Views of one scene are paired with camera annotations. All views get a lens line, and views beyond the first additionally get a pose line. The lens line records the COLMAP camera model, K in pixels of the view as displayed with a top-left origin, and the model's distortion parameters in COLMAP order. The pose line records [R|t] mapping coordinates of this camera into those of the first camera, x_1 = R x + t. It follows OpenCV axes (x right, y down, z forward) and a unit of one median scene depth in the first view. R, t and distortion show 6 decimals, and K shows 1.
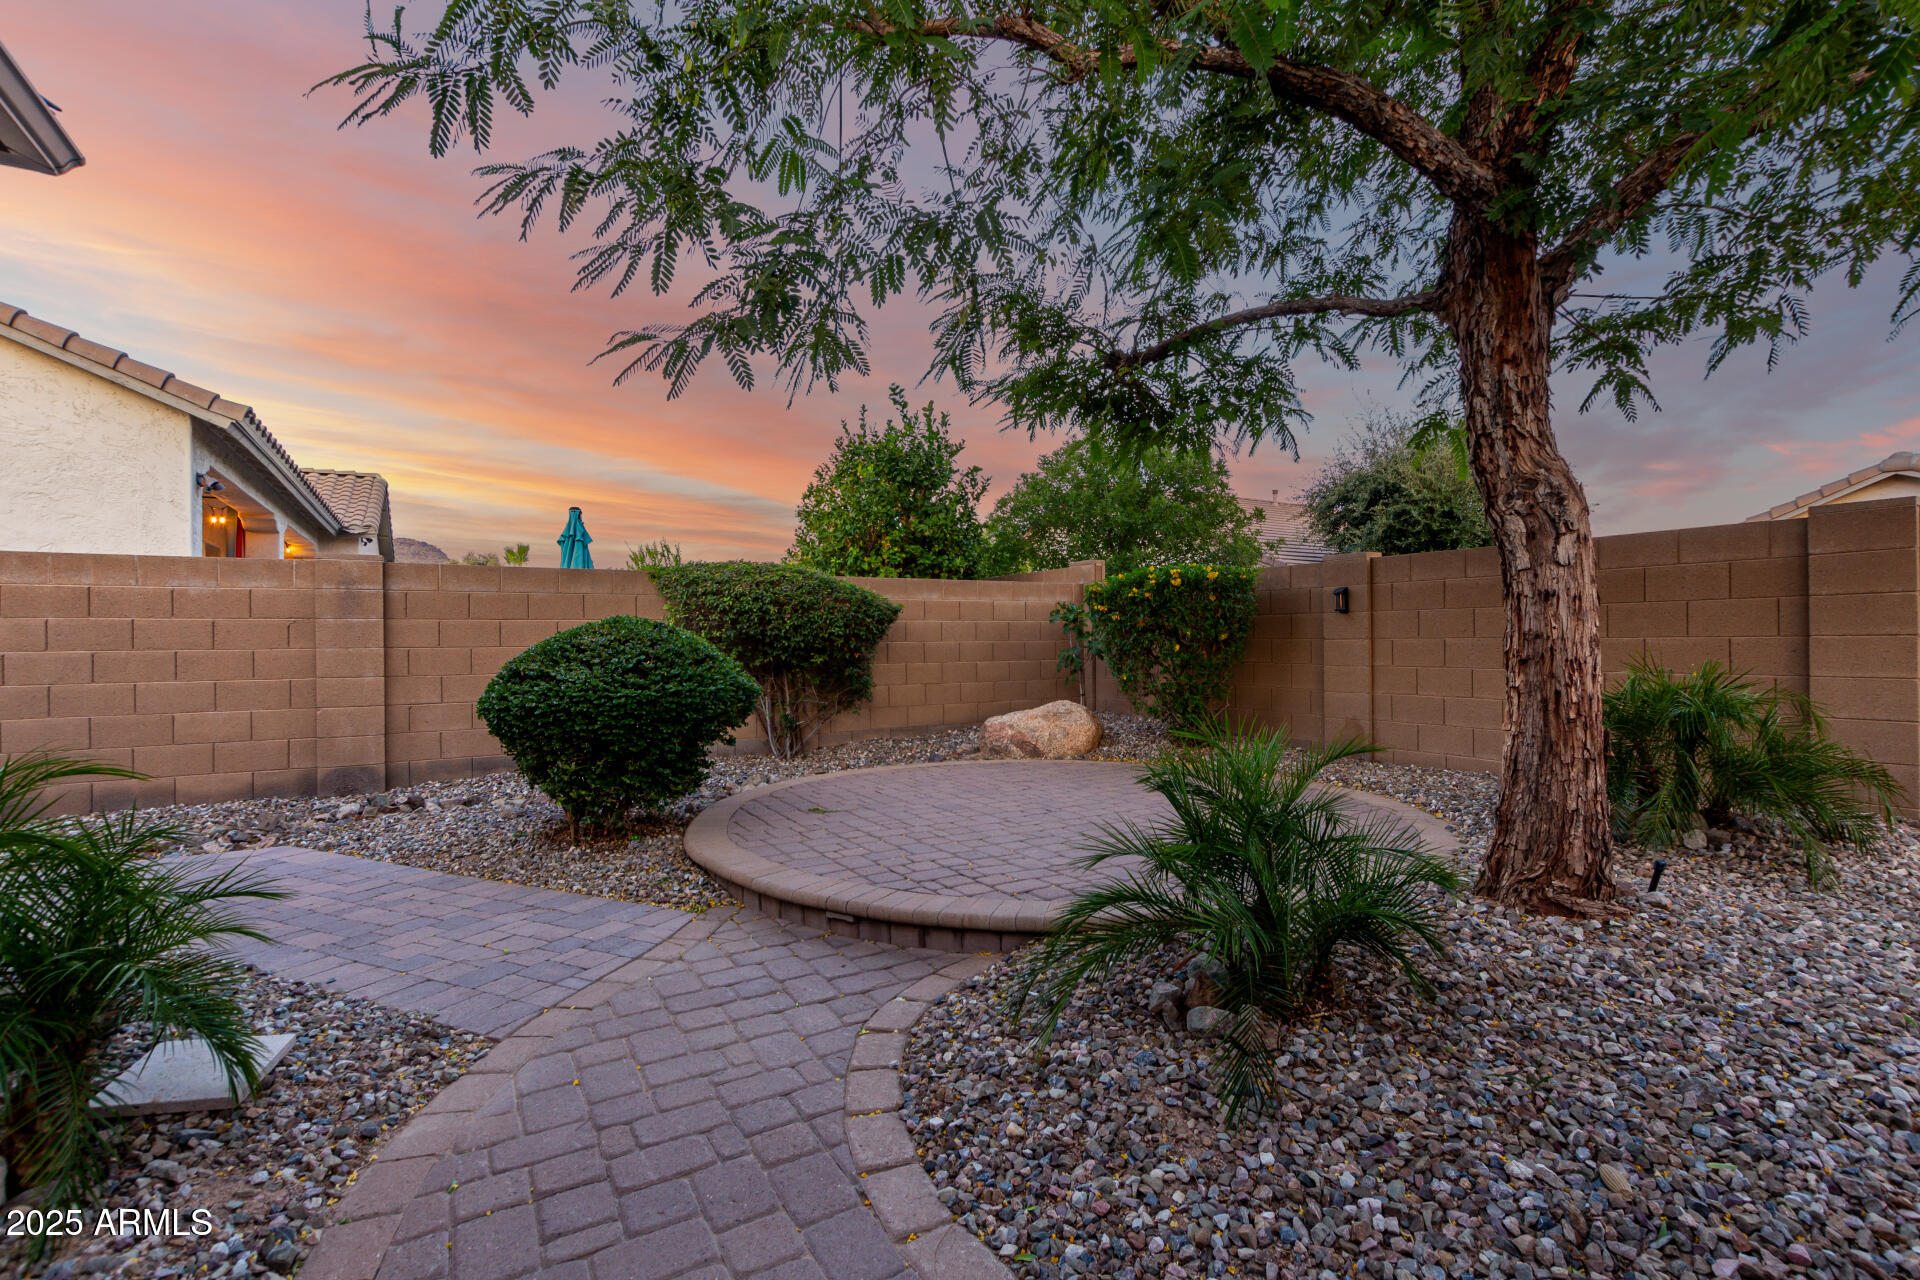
lens RADIAL K [[878.8, 0, 964.9], [0, 878.8, 641.8], [0, 0, 1]] dist [0.011486, -0.001242]
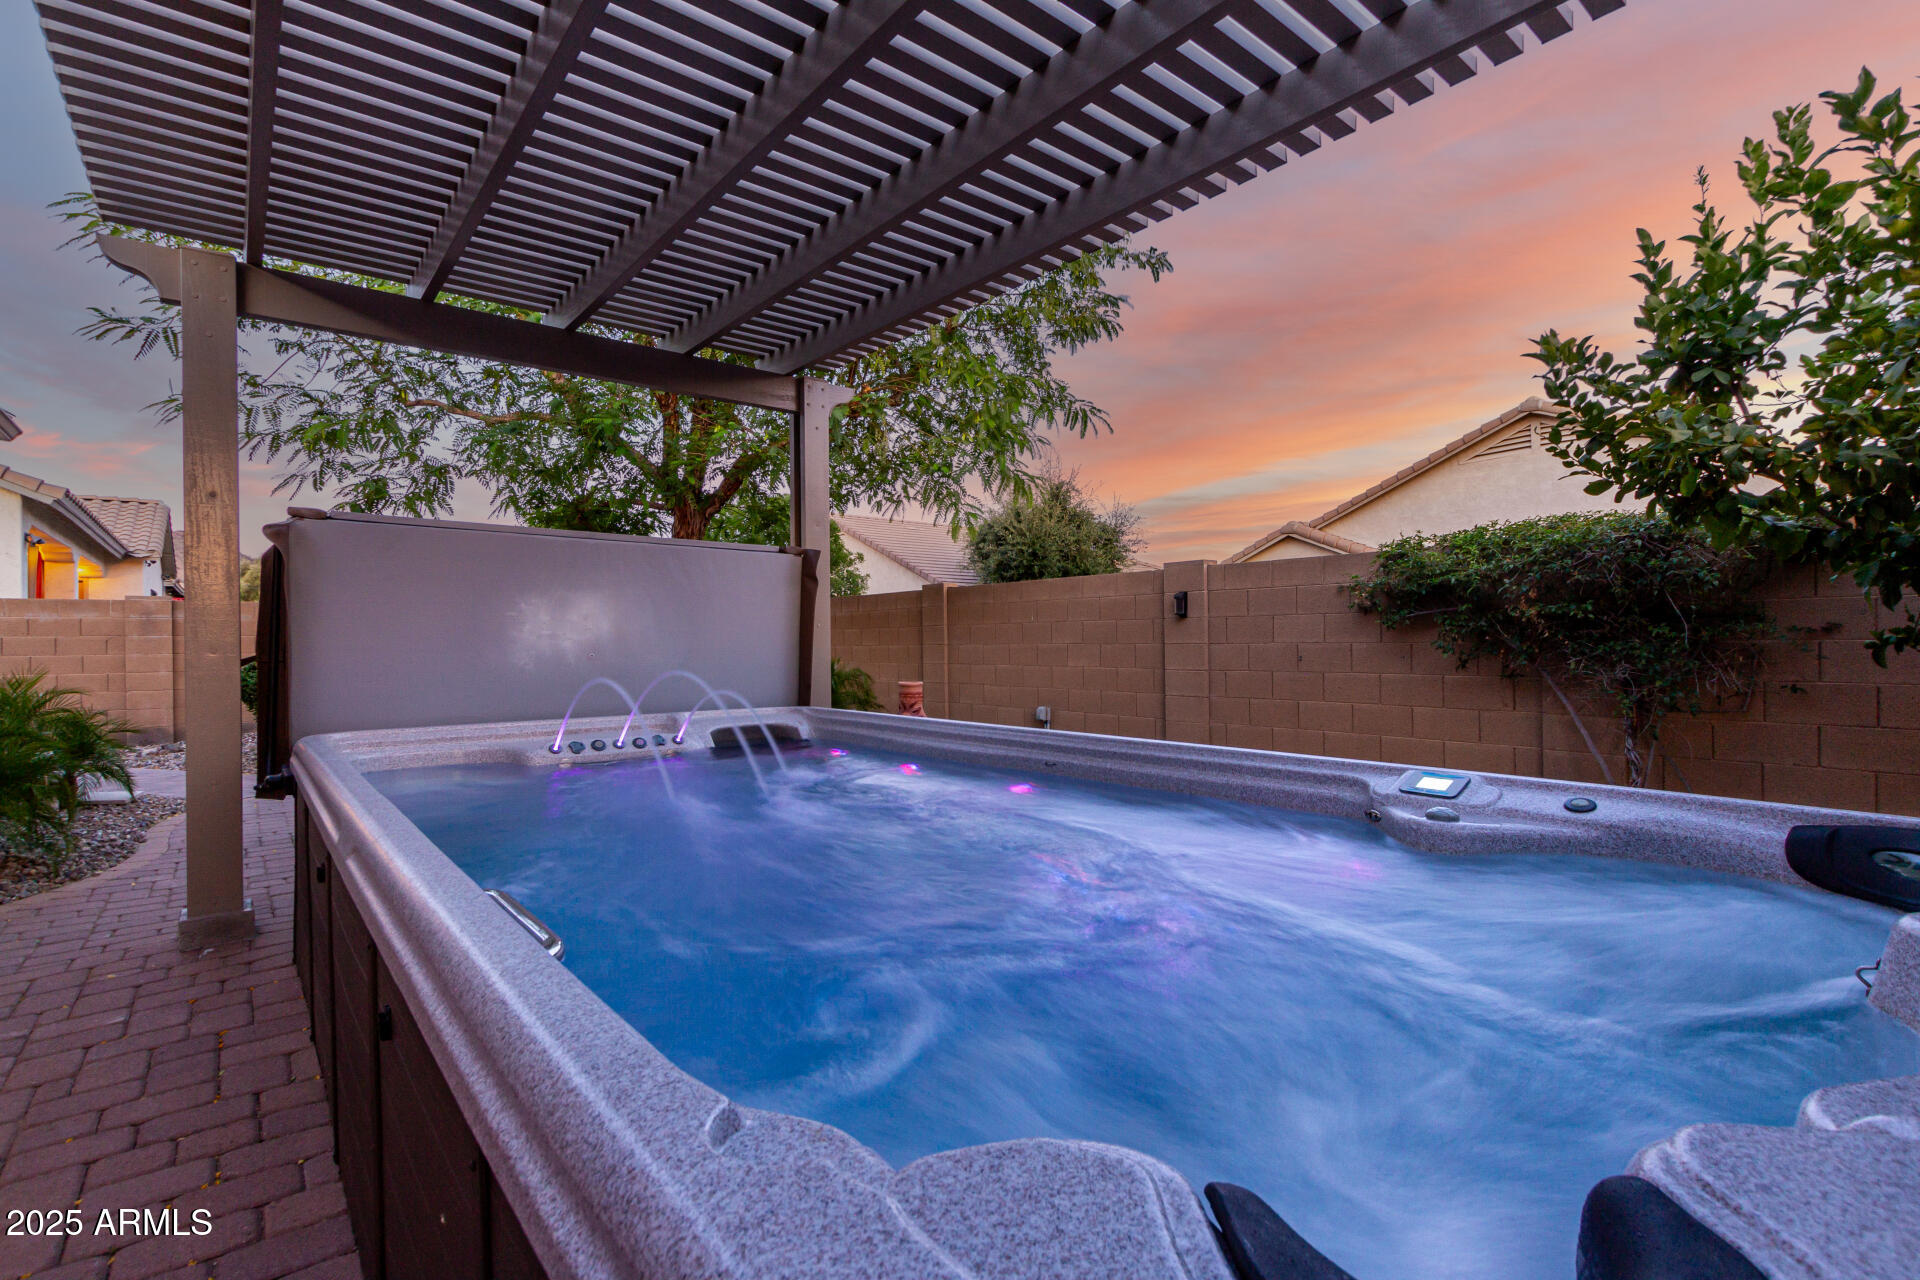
lens RADIAL K [[878.8, 0, 953.7], [0, 878.8, 643.0], [0, 0, 1]] dist [0.011486, -0.001242]
pose [[0.989044, -0.001556, 0.147612, 0.509539], [0.001612, 0.999999, -0.000260, -0.010463], [-0.147611, 0.000495, 0.989045, -0.803678]]
